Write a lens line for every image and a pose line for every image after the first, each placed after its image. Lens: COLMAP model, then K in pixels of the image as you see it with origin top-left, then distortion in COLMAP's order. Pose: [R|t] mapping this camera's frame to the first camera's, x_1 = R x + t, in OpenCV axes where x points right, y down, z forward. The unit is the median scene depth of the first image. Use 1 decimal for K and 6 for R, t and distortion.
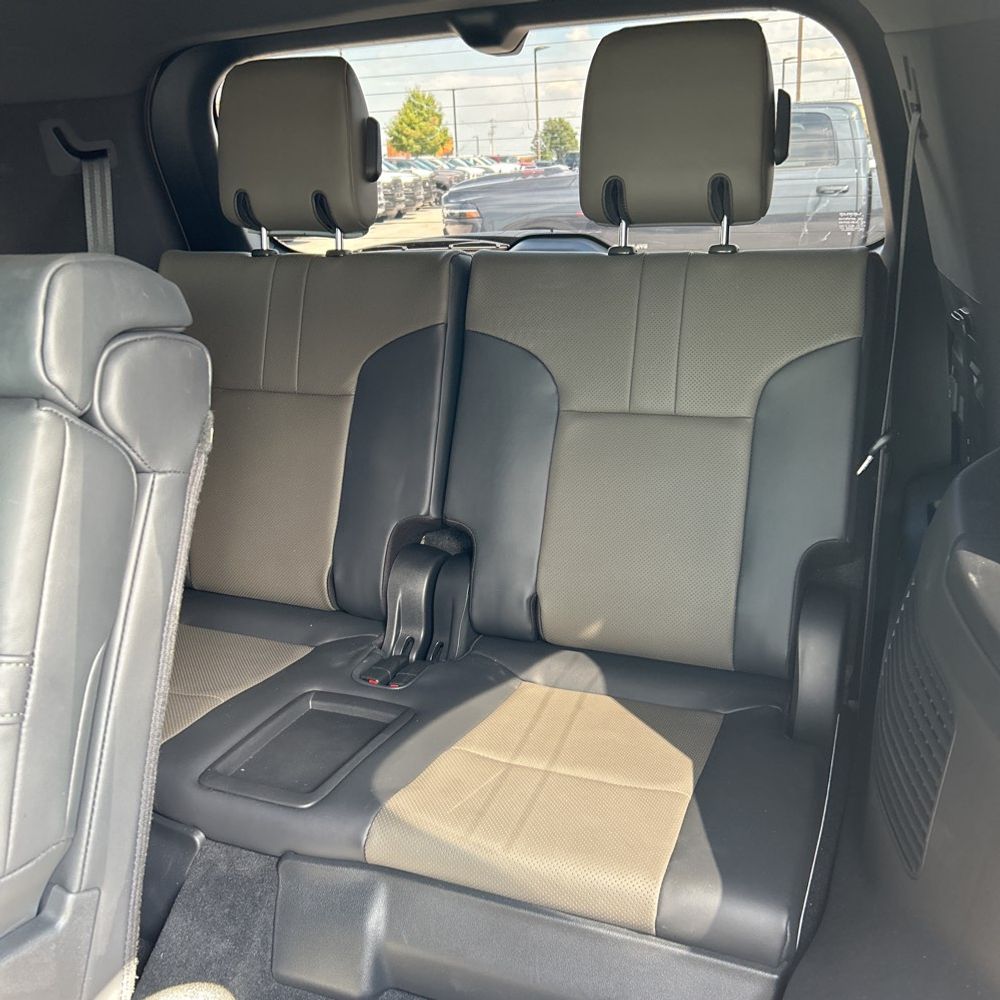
lens RADIAL K [[1025.2, 0, 500.0], [0, 1025.2, 500.0], [0, 0, 1]] dist [0.013603, -0.018711]
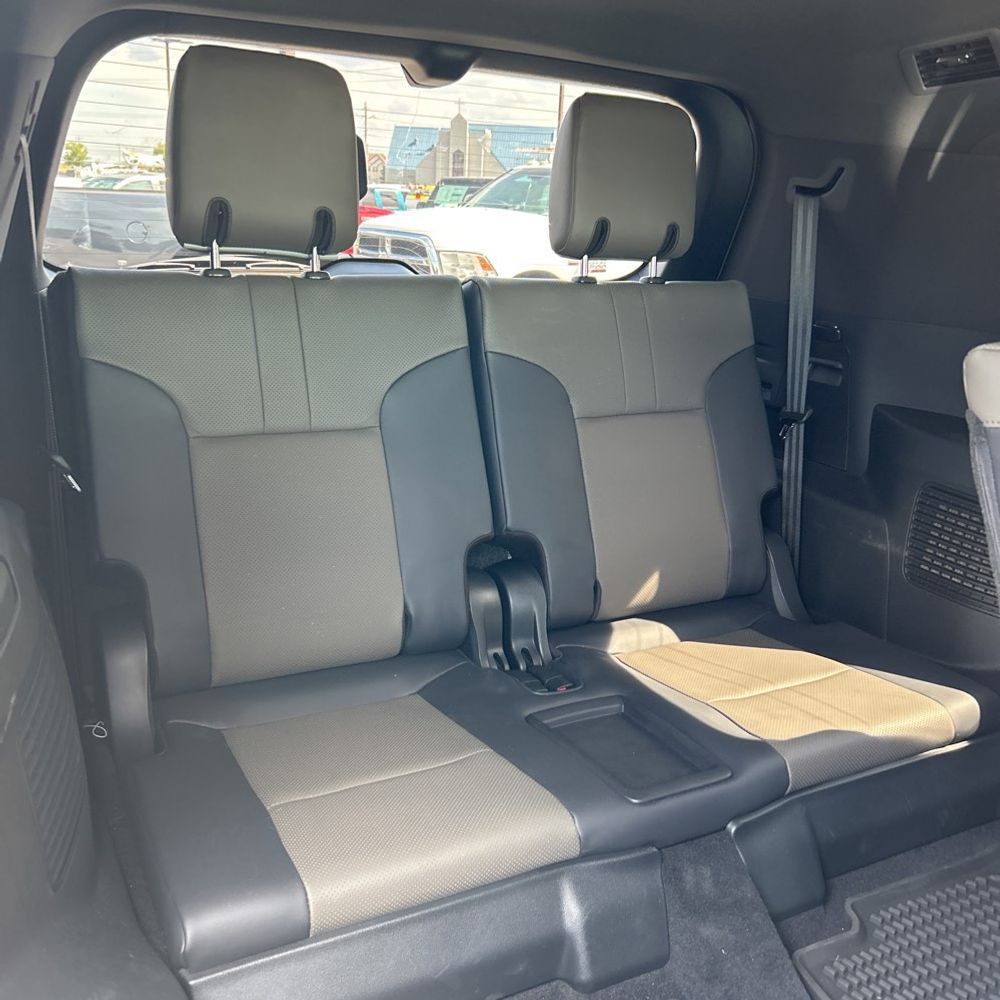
lens RADIAL K [[982.0, 0, 500.0], [0, 982.0, 500.0], [0, 0, 1]] dist [0.009059, 0.004539]
pose [[0.625299, -0.151525, 0.765534, -0.620475], [0.158515, 0.985180, 0.065523, -0.060724], [-0.764117, 0.080377, 0.640051, 0.271966]]
